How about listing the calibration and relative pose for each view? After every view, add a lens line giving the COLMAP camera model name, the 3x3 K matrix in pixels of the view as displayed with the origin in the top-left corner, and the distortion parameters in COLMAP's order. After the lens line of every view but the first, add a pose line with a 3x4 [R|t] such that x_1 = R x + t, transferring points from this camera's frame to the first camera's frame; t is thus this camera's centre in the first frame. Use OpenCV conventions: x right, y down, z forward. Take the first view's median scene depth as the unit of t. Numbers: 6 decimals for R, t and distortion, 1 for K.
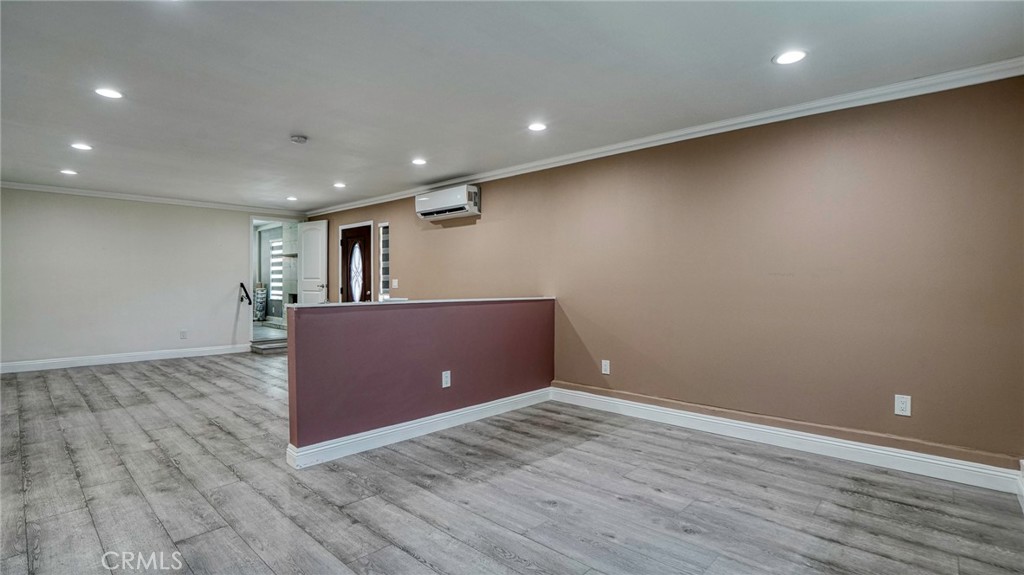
lens RADIAL K [[466.9, 0, 502.9], [0, 466.9, 282.9], [0, 0, 1]] dist [-0.062359, 0.026247]
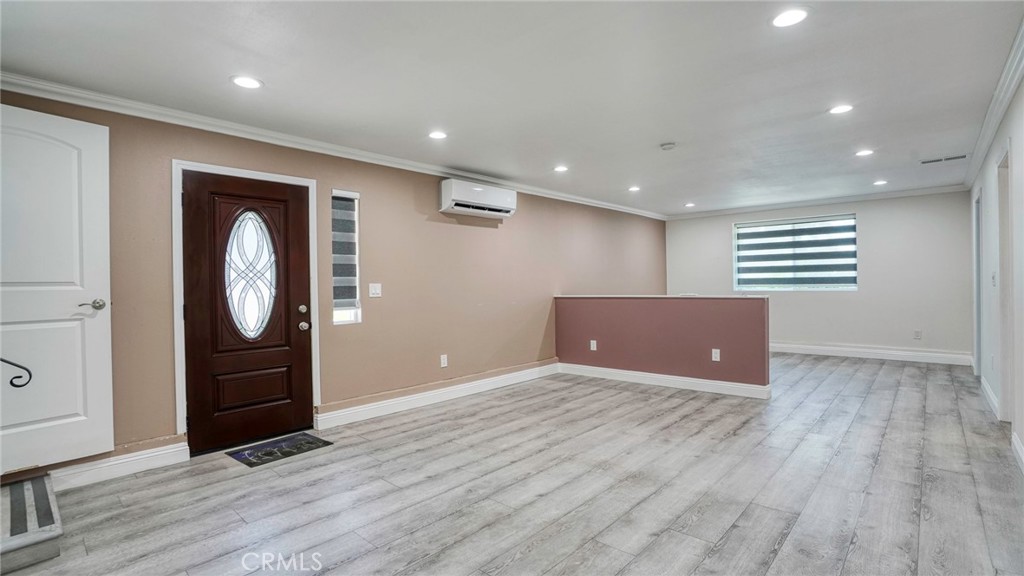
lens RADIAL K [[466.9, 0, 502.9], [0, 466.9, 283.4], [0, 0, 1]] dist [-0.062359, 0.026247]
pose [[0.021006, 0.002128, 0.999777, -1.538859], [0.017982, 0.999835, -0.002506, -0.006147], [-0.999618, 0.018031, 0.020964, 1.402023]]
